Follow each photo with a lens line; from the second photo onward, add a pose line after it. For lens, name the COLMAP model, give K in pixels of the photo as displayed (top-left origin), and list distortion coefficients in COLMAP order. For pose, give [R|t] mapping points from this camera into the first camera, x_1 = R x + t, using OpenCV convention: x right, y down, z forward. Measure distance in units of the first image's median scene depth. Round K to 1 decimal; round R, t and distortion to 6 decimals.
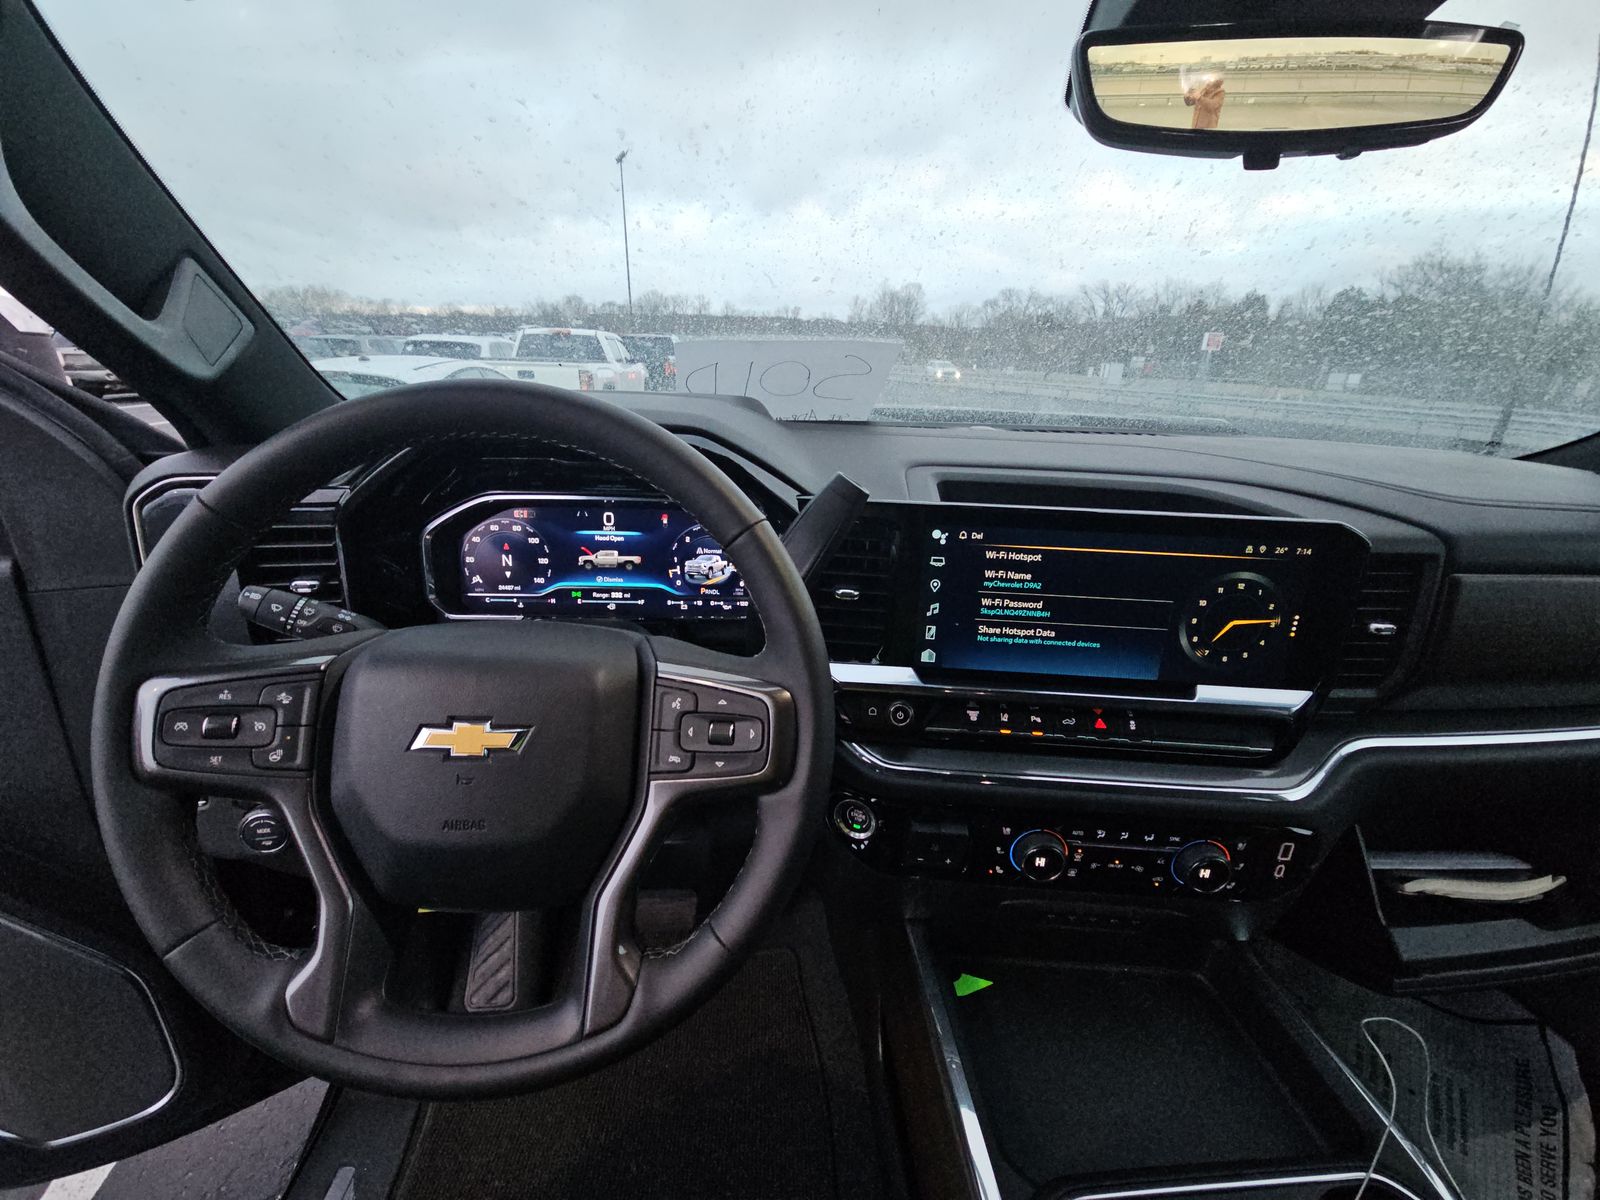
lens RADIAL K [[645.1, 0, 796.0], [0, 645.1, 612.8], [0, 0, 1]] dist [0.014902, -0.011131]
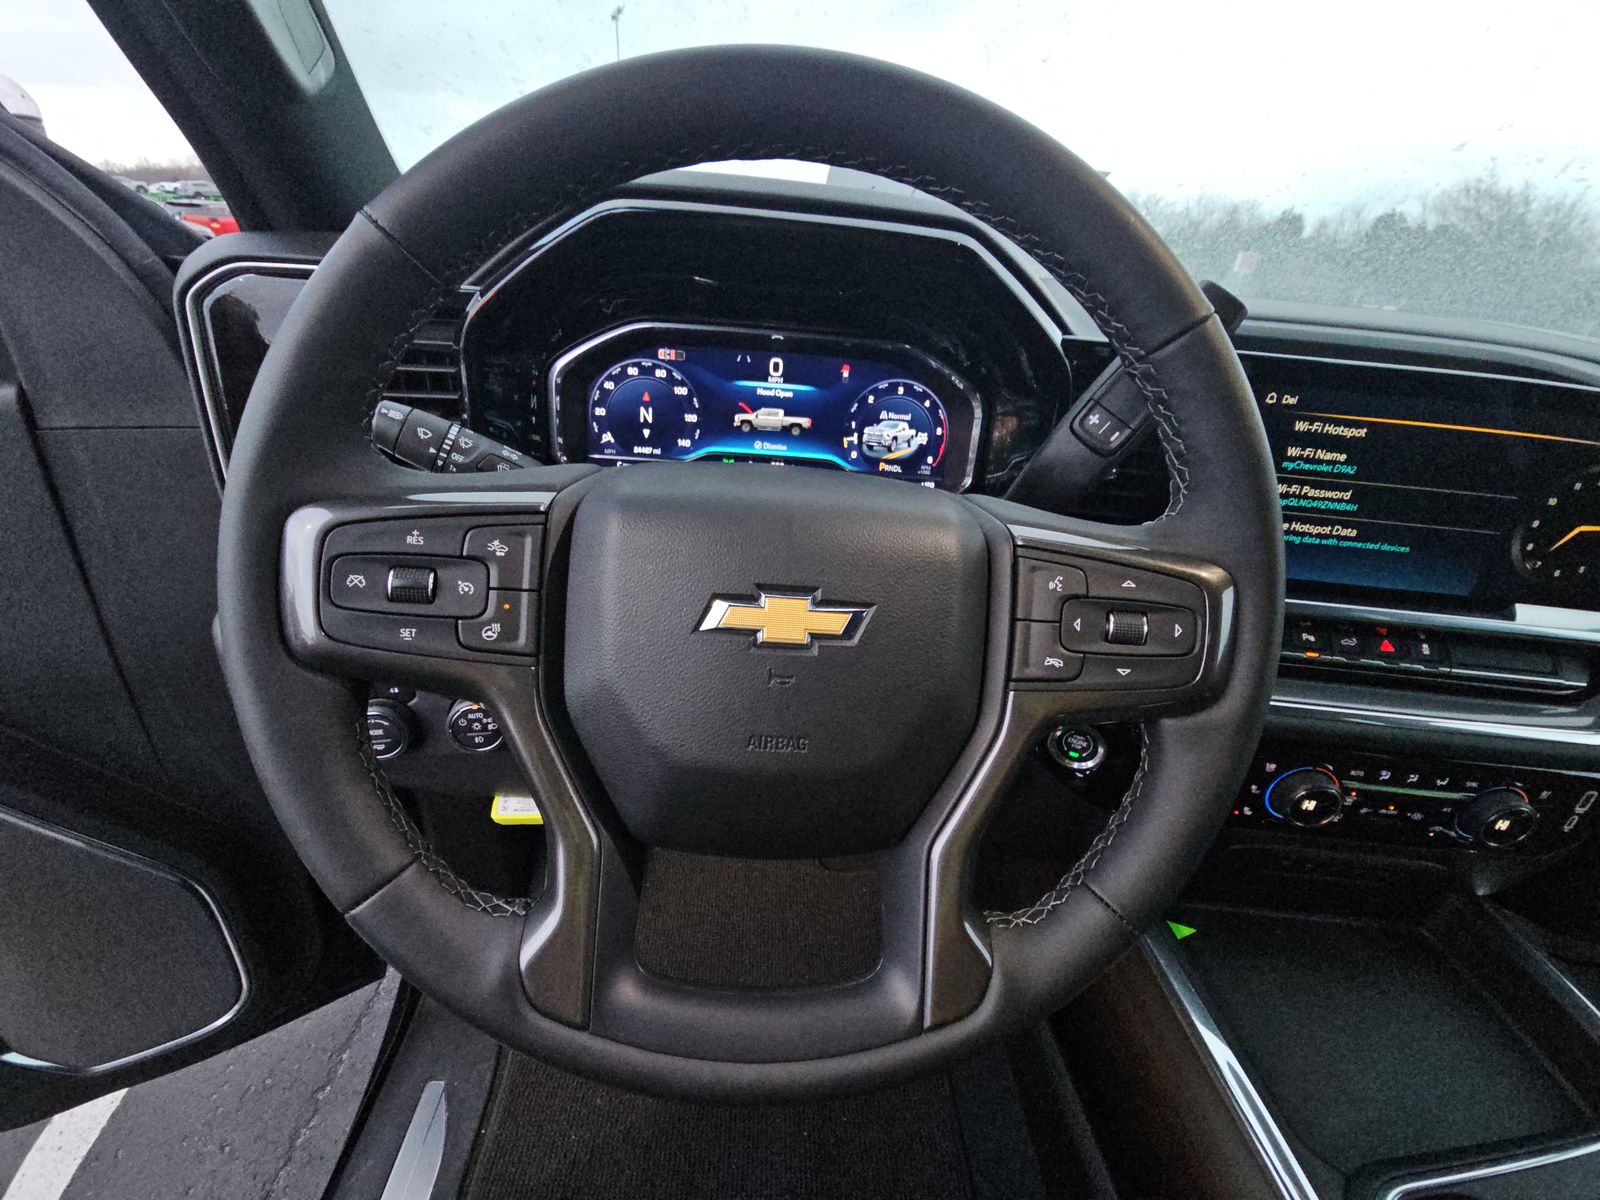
lens RADIAL K [[645.1, 0, 796.0], [0, 645.1, 612.8], [0, 0, 1]] dist [0.014902, -0.011131]
pose [[0.998933, 0.042724, 0.017516, -0.306870], [-0.044551, 0.991479, 0.122411, 0.064022], [-0.012137, -0.123060, 0.992325, 0.202048]]
